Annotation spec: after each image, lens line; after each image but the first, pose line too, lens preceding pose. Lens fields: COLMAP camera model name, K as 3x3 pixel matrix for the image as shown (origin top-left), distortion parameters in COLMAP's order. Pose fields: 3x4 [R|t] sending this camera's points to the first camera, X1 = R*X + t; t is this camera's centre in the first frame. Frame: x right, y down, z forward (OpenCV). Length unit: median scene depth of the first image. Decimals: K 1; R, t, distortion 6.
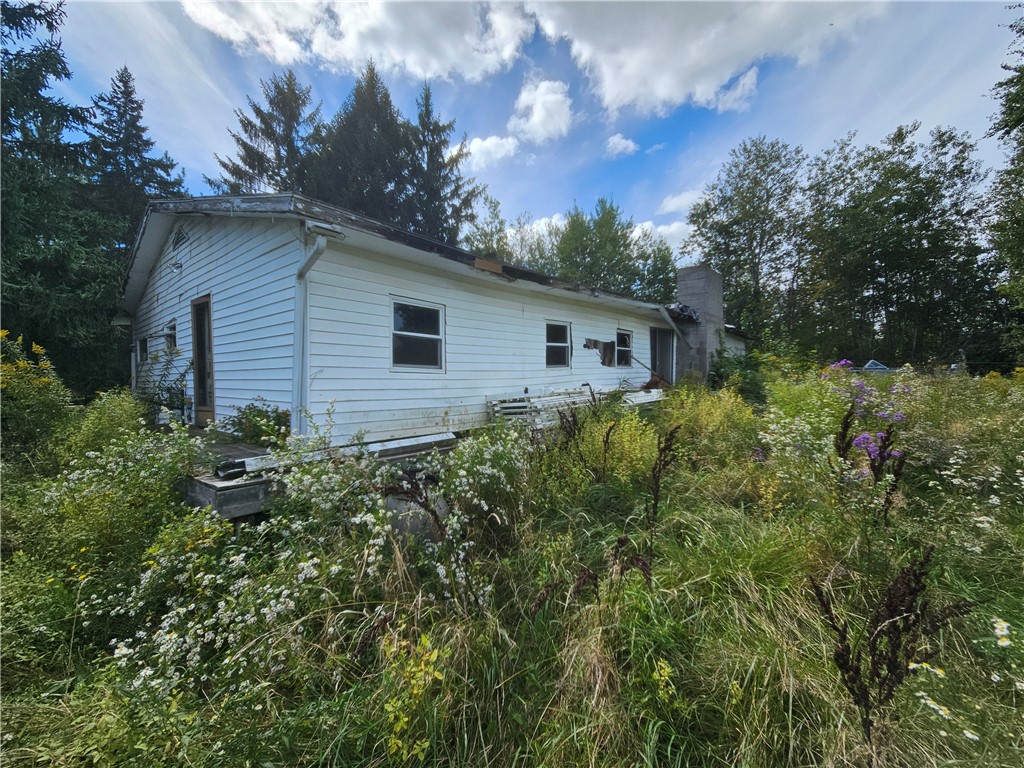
lens RADIAL K [[413.4, 0, 513.5], [0, 413.4, 379.7], [0, 0, 1]] dist [-0.022080, 0.004505]
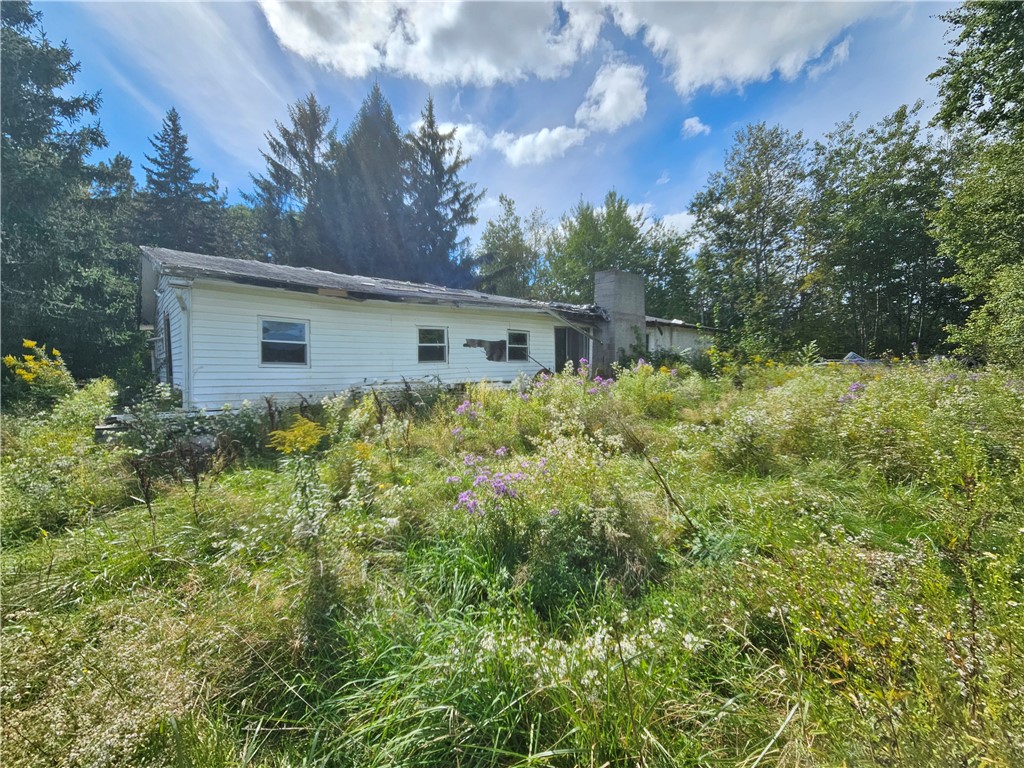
lens RADIAL K [[414.5, 0, 512.0], [0, 414.5, 384.0], [0, 0, 1]] dist [-0.014954, 0.000005]
pose [[0.991486, 0.007924, -0.129970, 0.166508], [-0.003752, 0.999471, 0.032308, -0.002036], [0.130157, -0.031545, 0.990991, -0.075759]]
